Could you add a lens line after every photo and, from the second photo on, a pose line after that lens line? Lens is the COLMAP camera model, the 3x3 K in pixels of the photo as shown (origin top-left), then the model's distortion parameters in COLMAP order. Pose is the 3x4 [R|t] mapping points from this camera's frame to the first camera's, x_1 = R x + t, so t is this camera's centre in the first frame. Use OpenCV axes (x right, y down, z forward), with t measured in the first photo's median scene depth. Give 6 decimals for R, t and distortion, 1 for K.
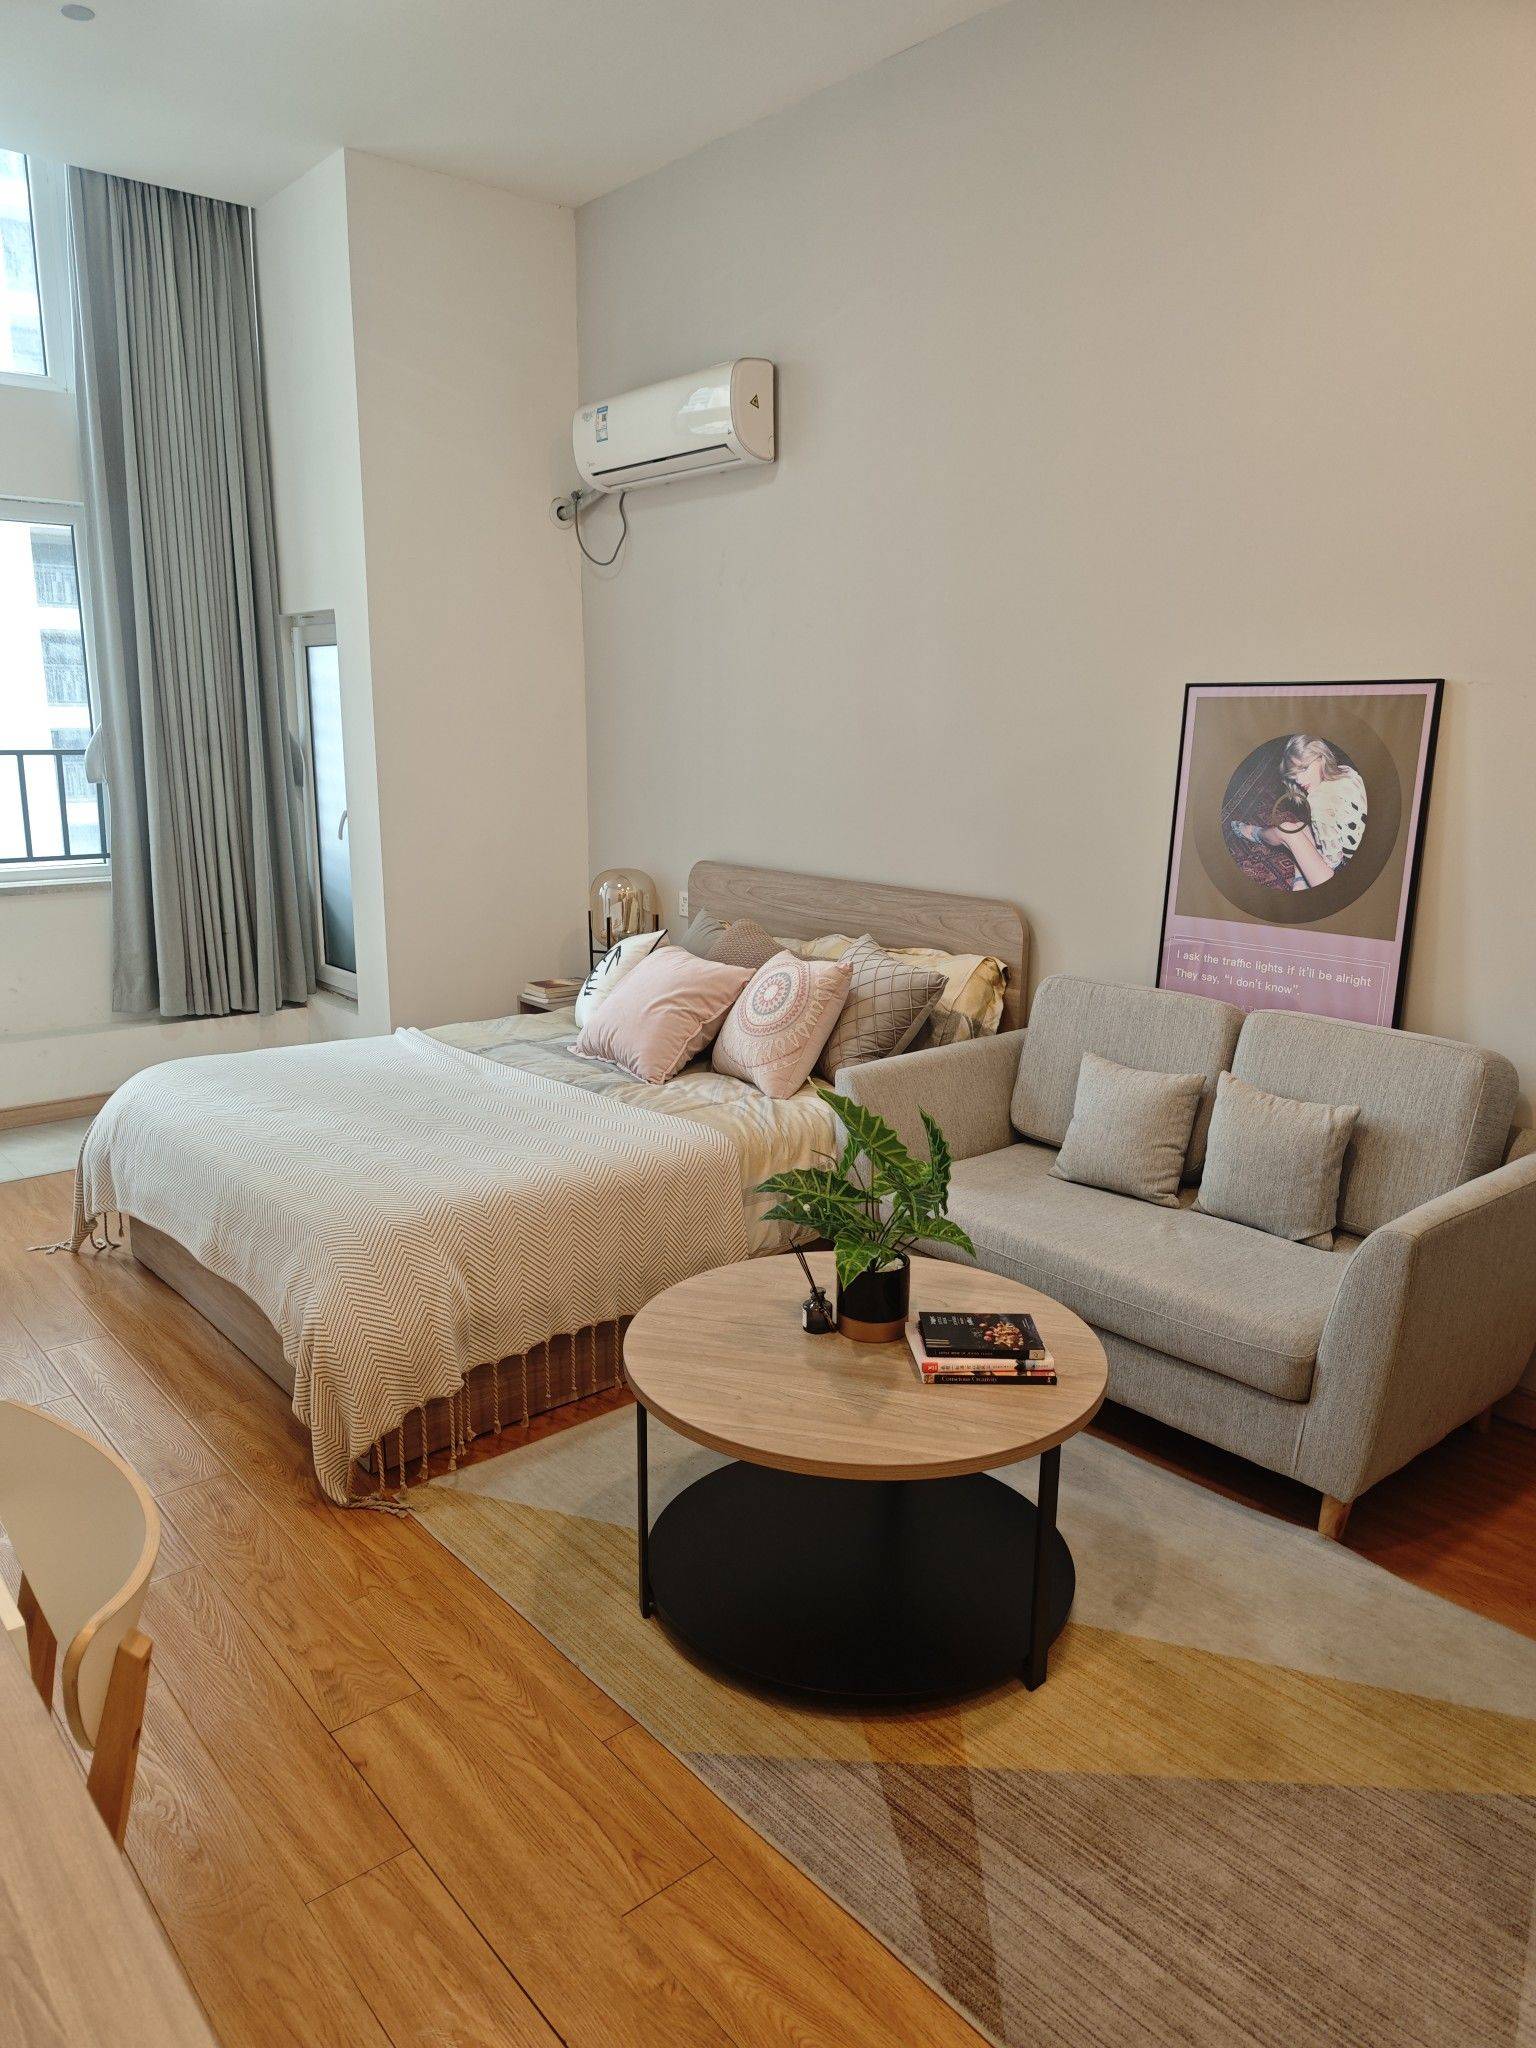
lens RADIAL K [[1396.8, 0, 766.2], [0, 1396.8, 1025.8], [0, 0, 1]] dist [0.021889, -0.026063]
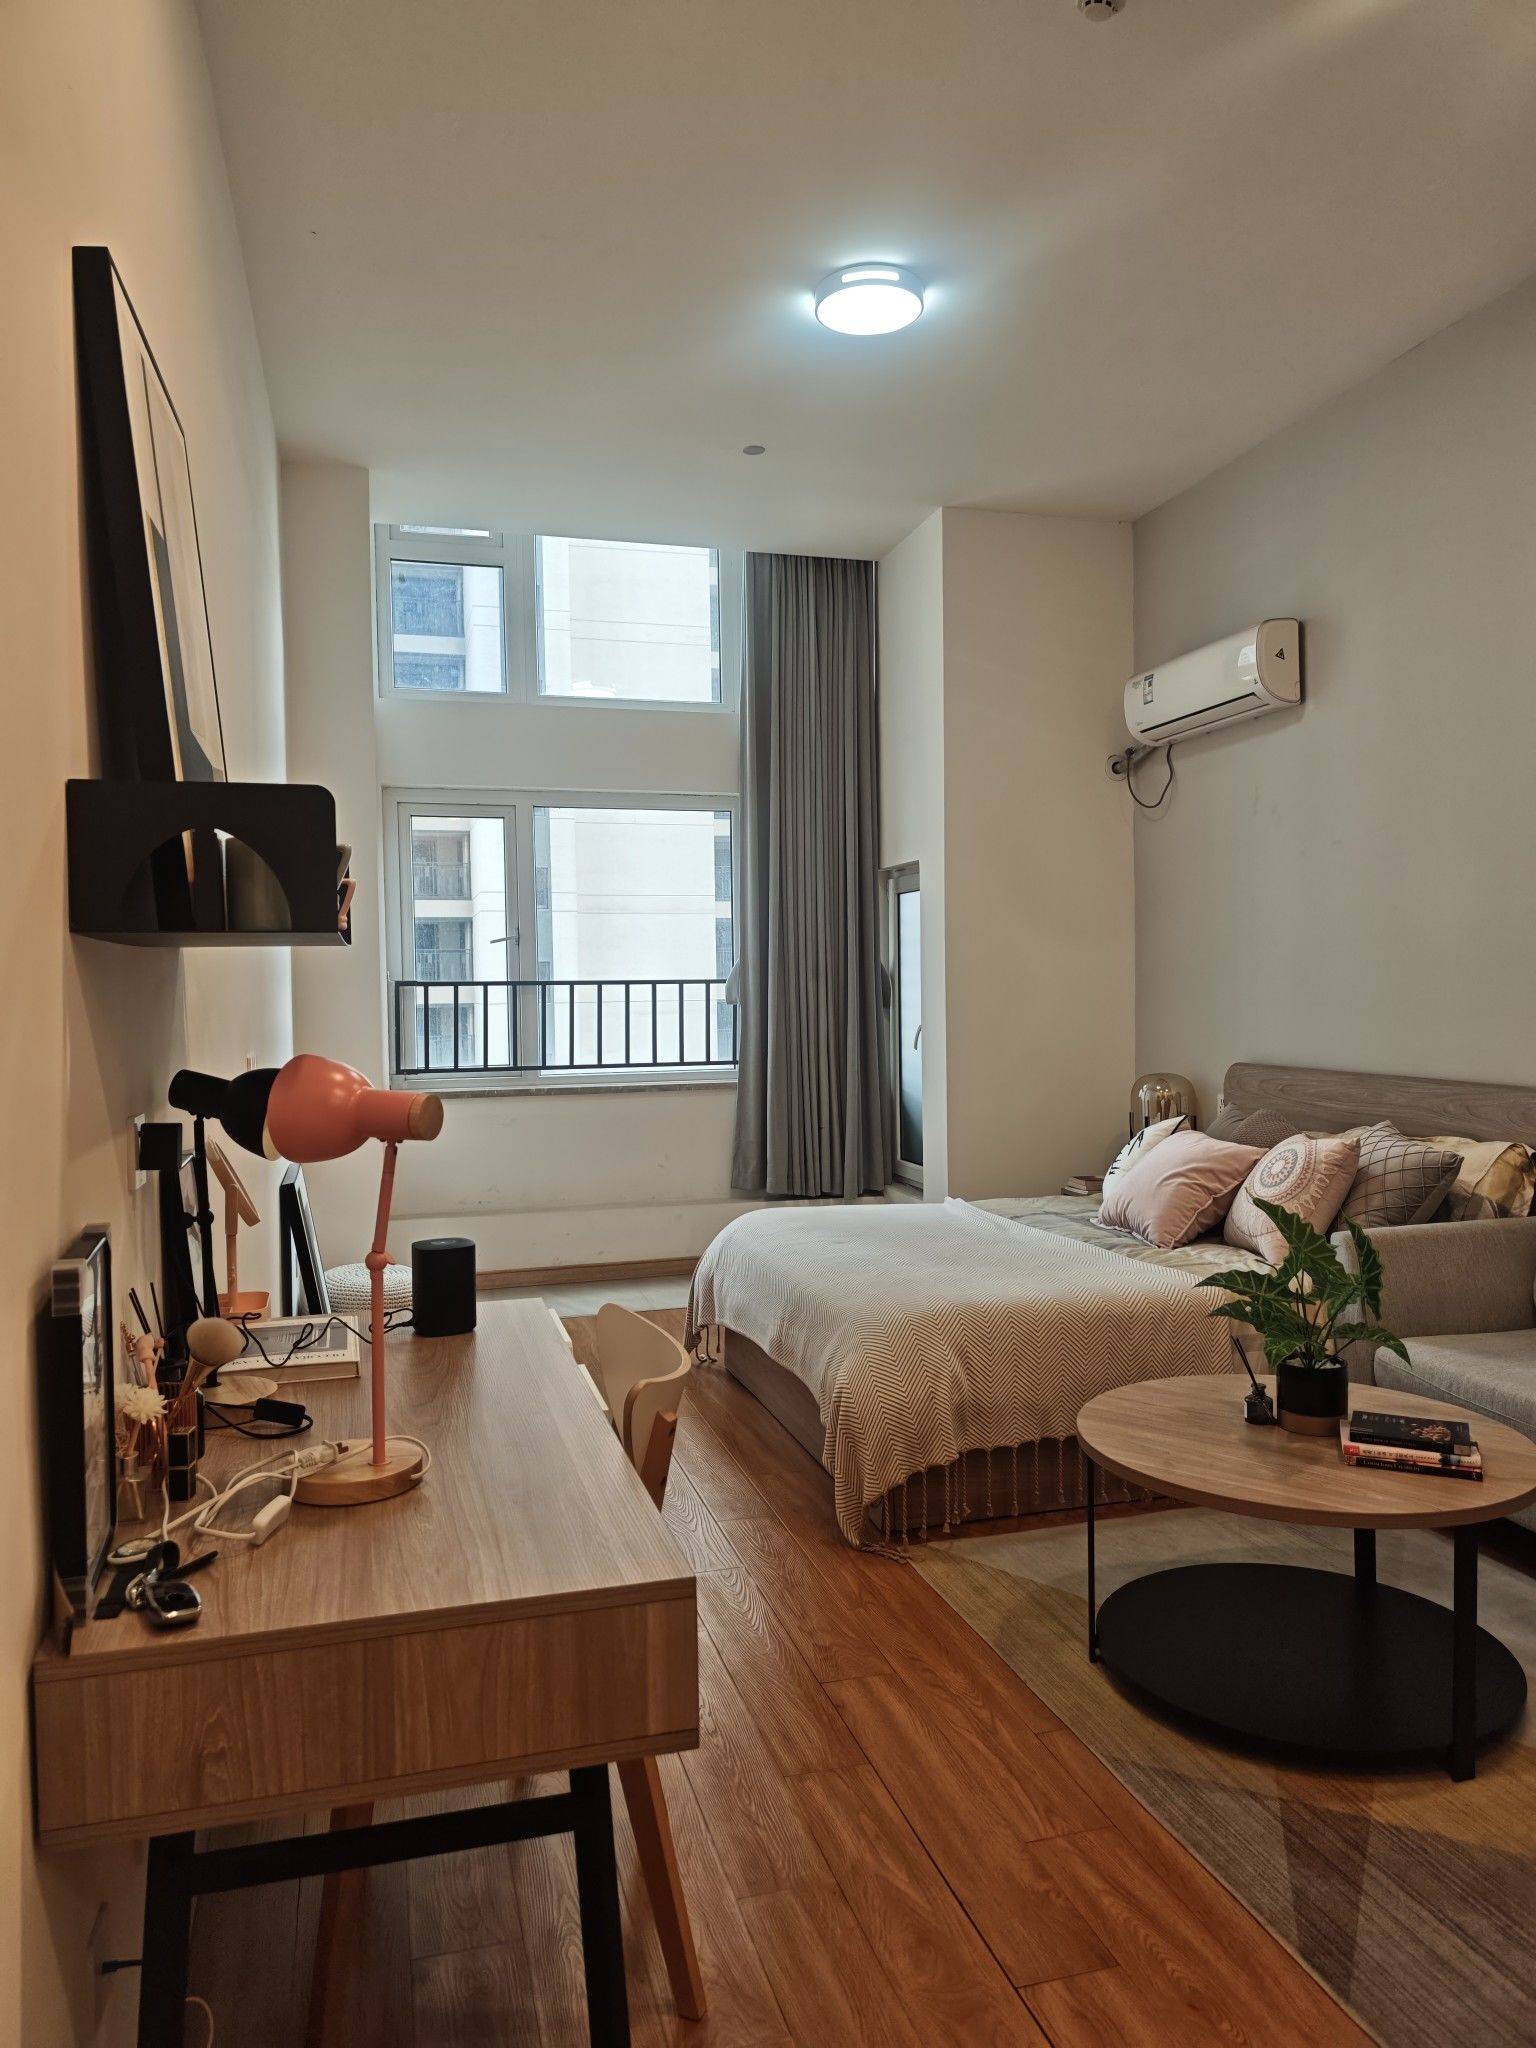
lens RADIAL K [[1396.8, 0, 763.1], [0, 1396.8, 1026.1], [0, 0, 1]] dist [0.021889, -0.026063]
pose [[0.908282, -0.009362, -0.418254, 0.111967], [-0.069956, 0.982275, -0.173902, 0.098760], [0.412468, 0.187211, 0.891528, -0.159695]]
